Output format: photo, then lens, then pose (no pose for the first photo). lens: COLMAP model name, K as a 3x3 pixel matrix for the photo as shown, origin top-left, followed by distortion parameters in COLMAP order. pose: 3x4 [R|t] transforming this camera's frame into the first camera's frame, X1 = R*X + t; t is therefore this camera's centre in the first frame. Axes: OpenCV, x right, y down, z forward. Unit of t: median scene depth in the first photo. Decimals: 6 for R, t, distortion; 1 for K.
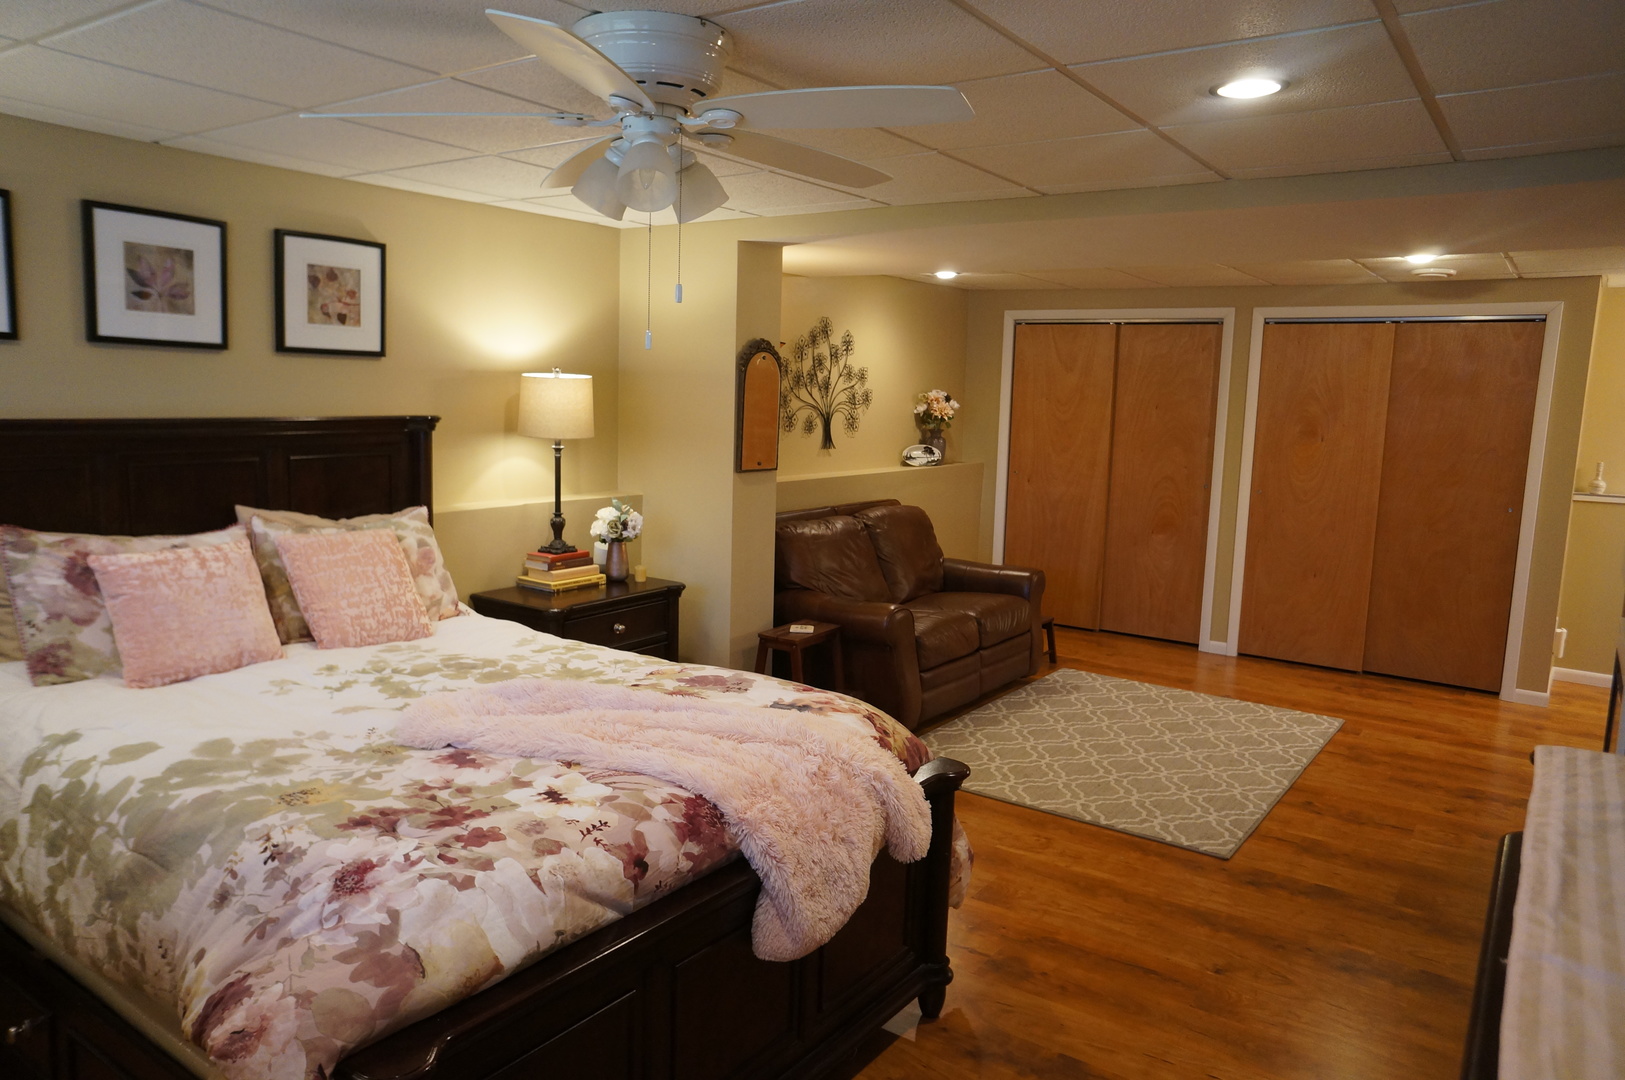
lens RADIAL K [[1093.2, 0, 805.9], [0, 1093.2, 530.5], [0, 0, 1]] dist [-0.039773, 0.050070]
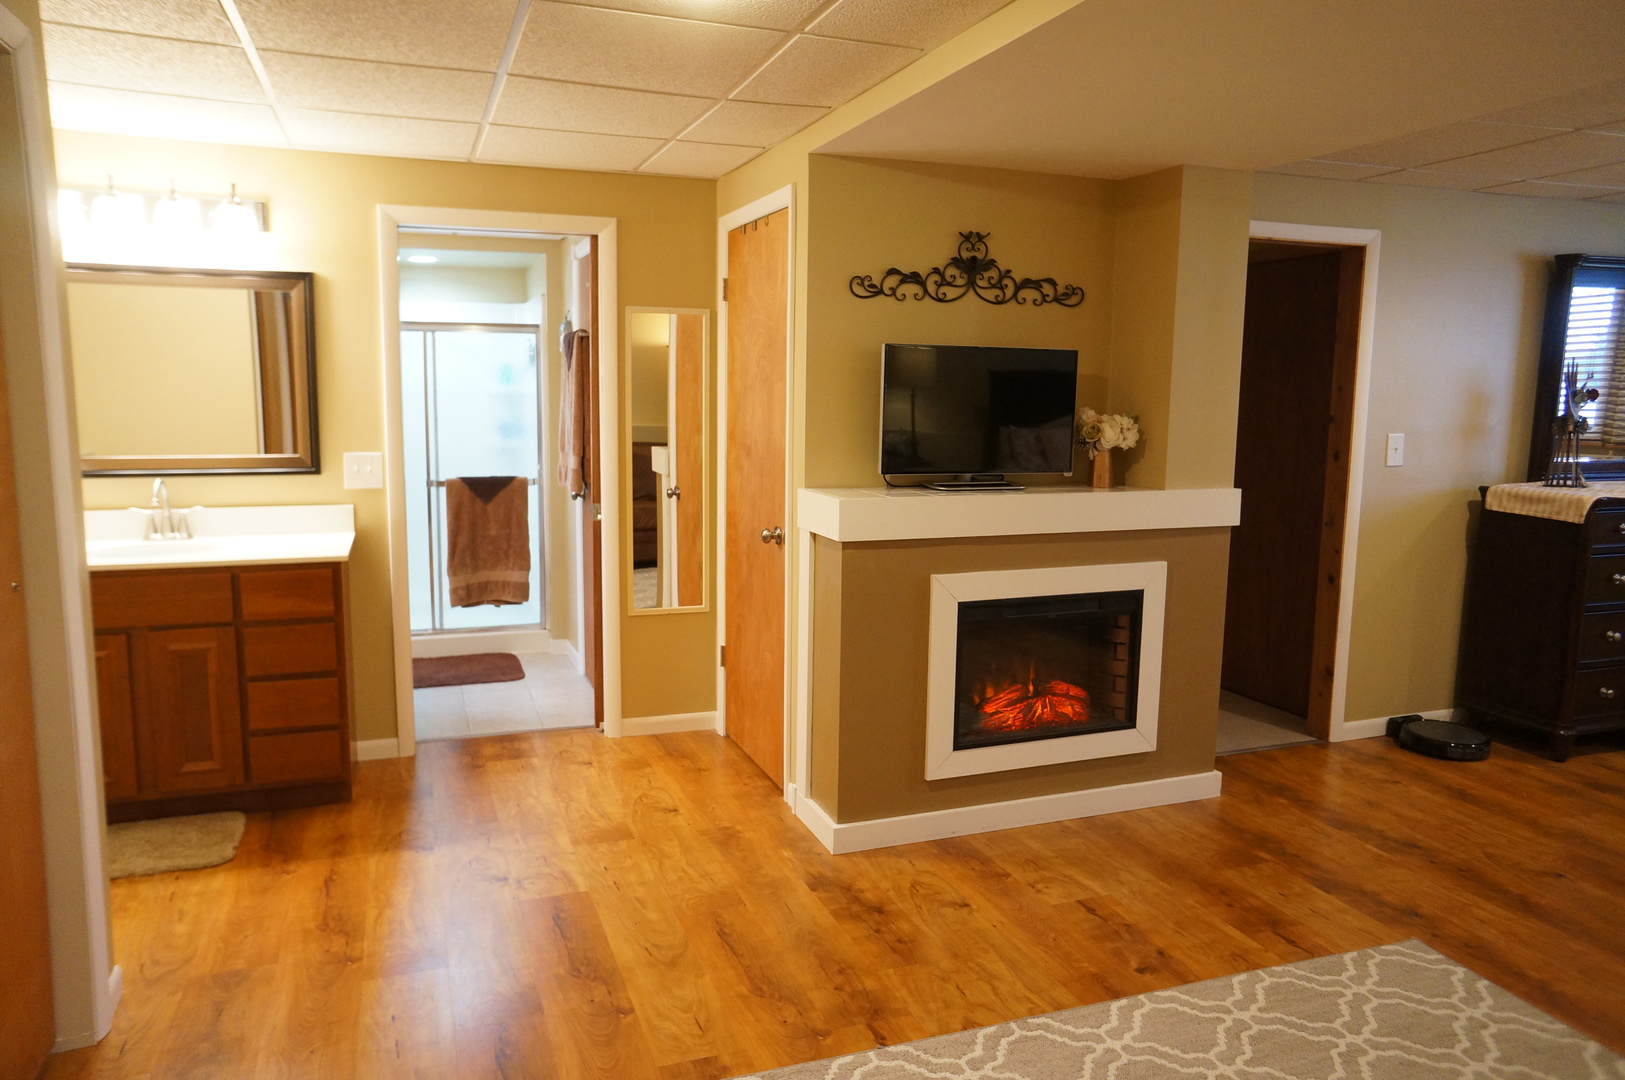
lens RADIAL K [[1093.2, 0, 800.0], [0, 1093.2, 538.2], [0, 0, 1]] dist [-0.039773, 0.050070]
pose [[-0.824535, -0.118087, 0.553351, 0.346222], [0.035351, 0.965316, 0.258678, -0.176800], [-0.564705, 0.232851, -0.791763, 1.730731]]
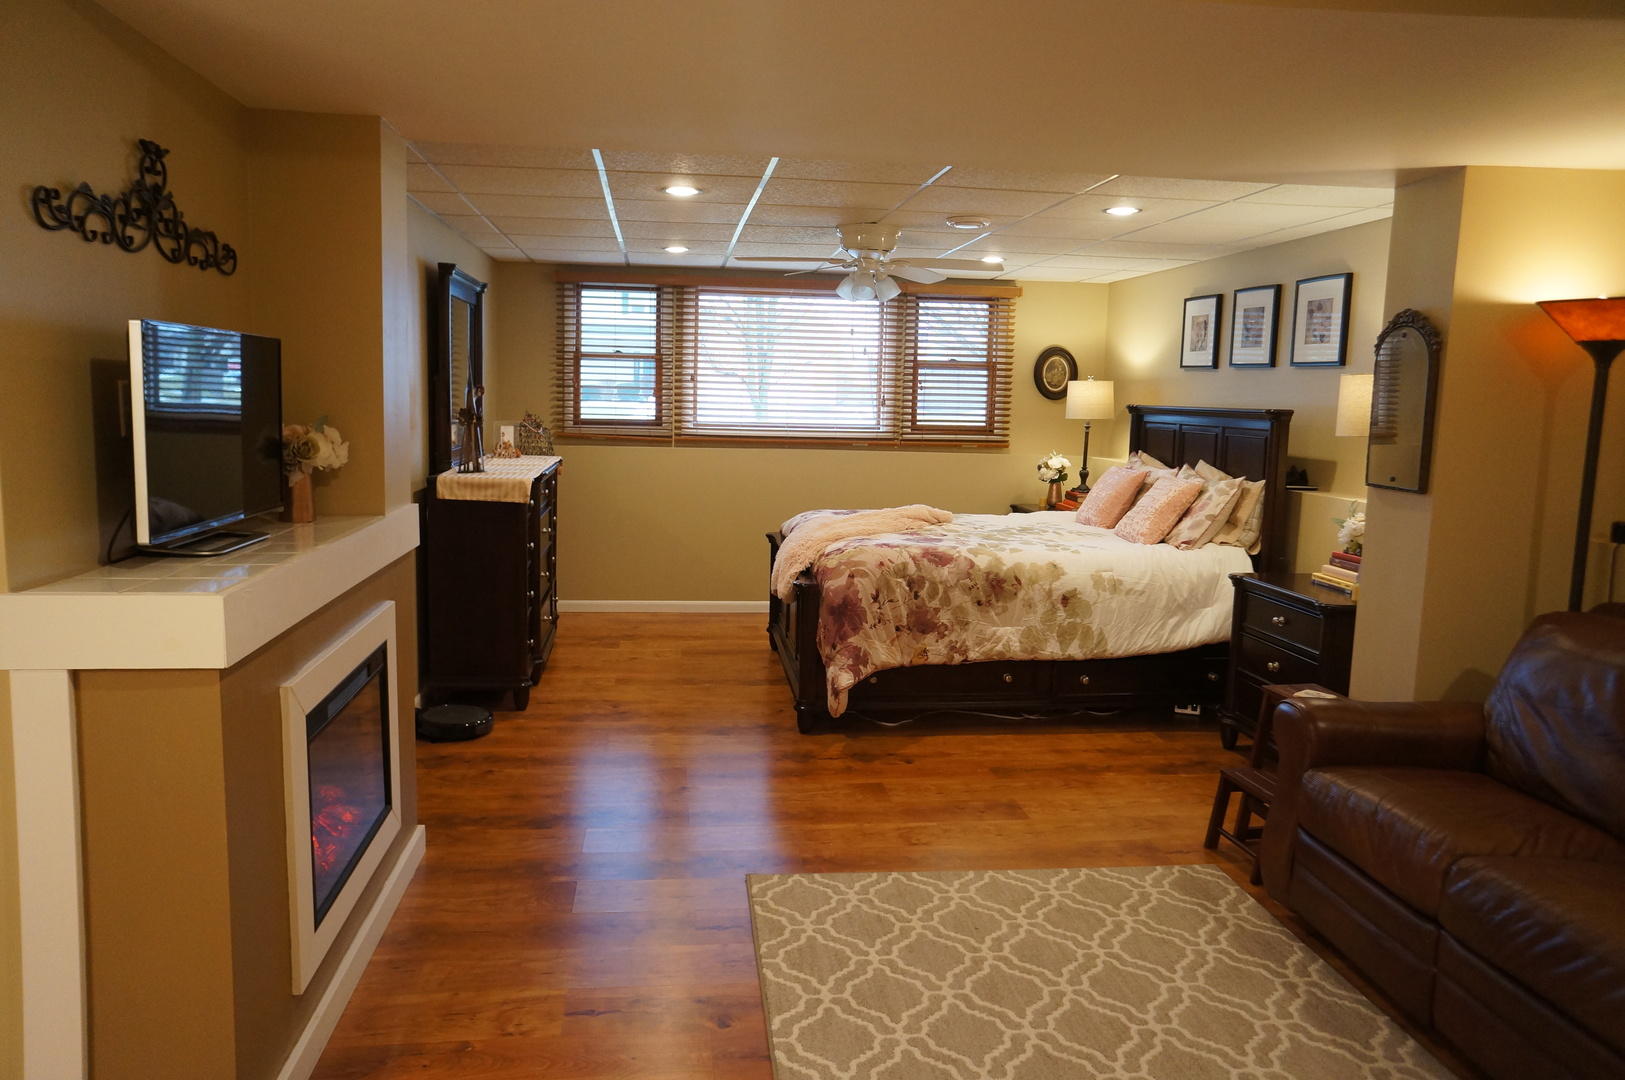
lens RADIAL K [[1093.2, 0, 795.0], [0, 1093.2, 533.7], [0, 0, 1]] dist [-0.039773, 0.050070]
pose [[-0.740396, 0.038565, -0.671063, 0.911870], [-0.131524, 0.970742, 0.200900, -0.142532], [0.659177, 0.237007, -0.713662, 1.543057]]
